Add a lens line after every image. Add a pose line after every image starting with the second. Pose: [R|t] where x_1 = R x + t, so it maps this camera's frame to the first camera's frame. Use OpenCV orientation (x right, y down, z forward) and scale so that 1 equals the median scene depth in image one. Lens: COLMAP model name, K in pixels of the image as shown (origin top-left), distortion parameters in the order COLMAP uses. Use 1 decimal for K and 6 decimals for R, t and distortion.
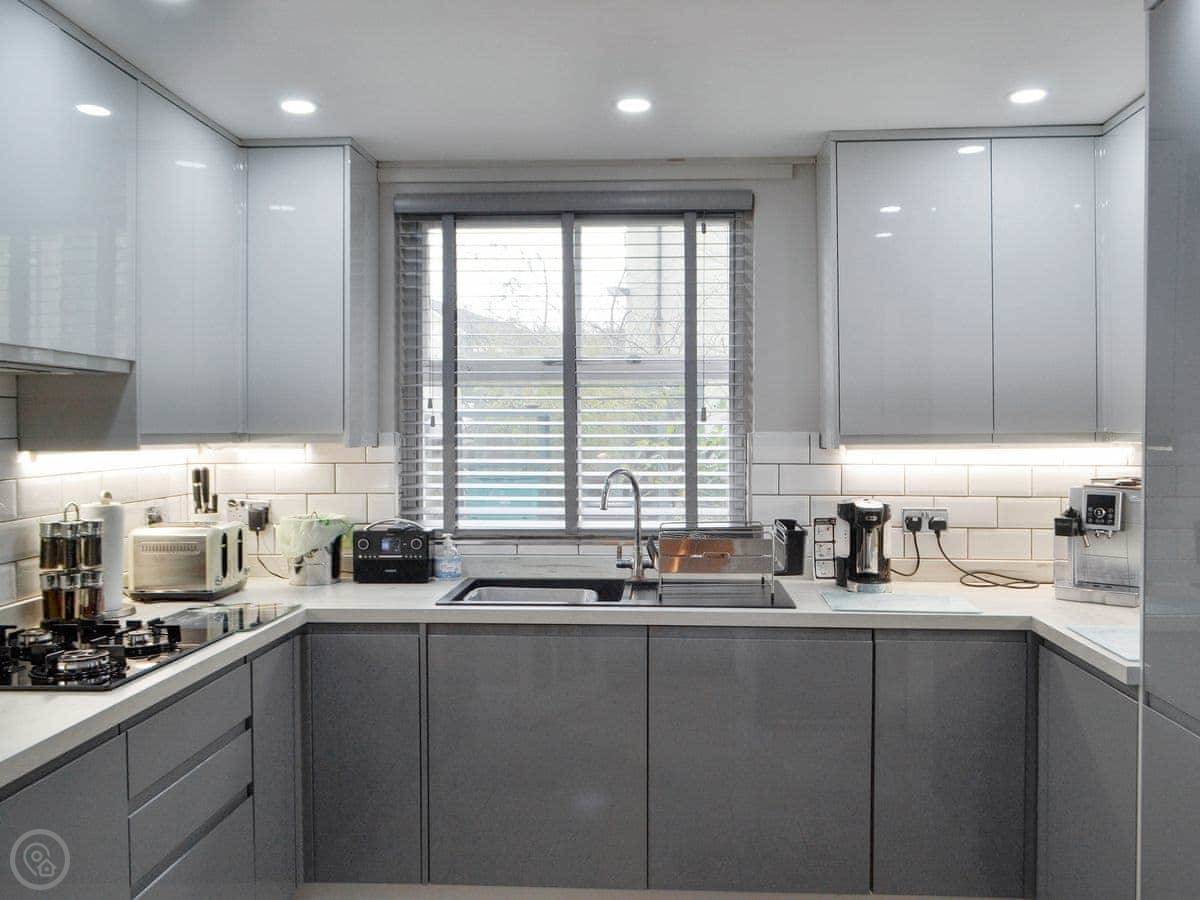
lens RADIAL K [[1069.2, 0, 601.1], [0, 1069.2, 417.8], [0, 0, 1]] dist [-0.015887, -0.001037]
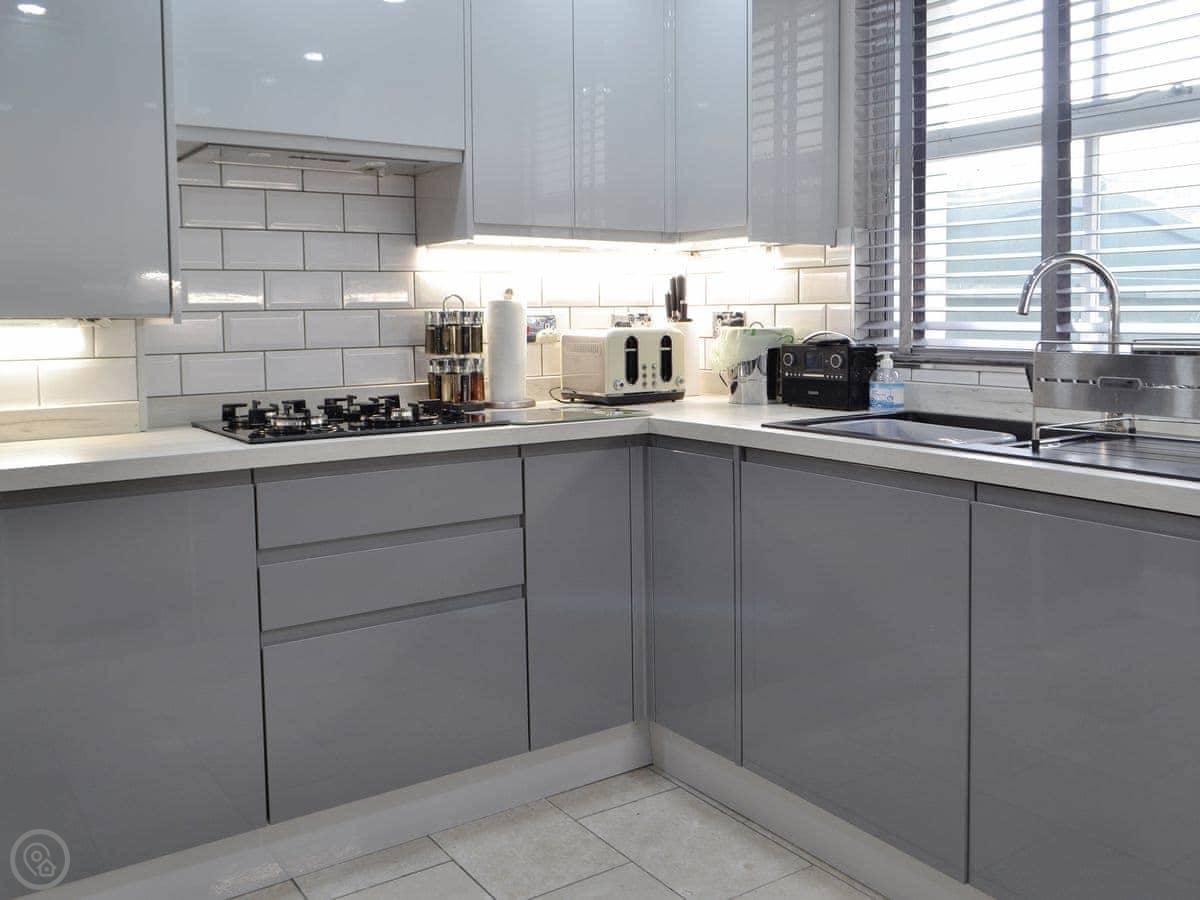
lens RADIAL K [[1070.7, 0, 602.0], [0, 1070.7, 372.4], [0, 0, 1]] dist [-0.006313, -0.004622]
pose [[0.621861, 0.047254, -0.781701, 0.364119], [0.010382, 0.997593, 0.068563, 0.072636], [0.783059, -0.050752, 0.619873, 0.378991]]
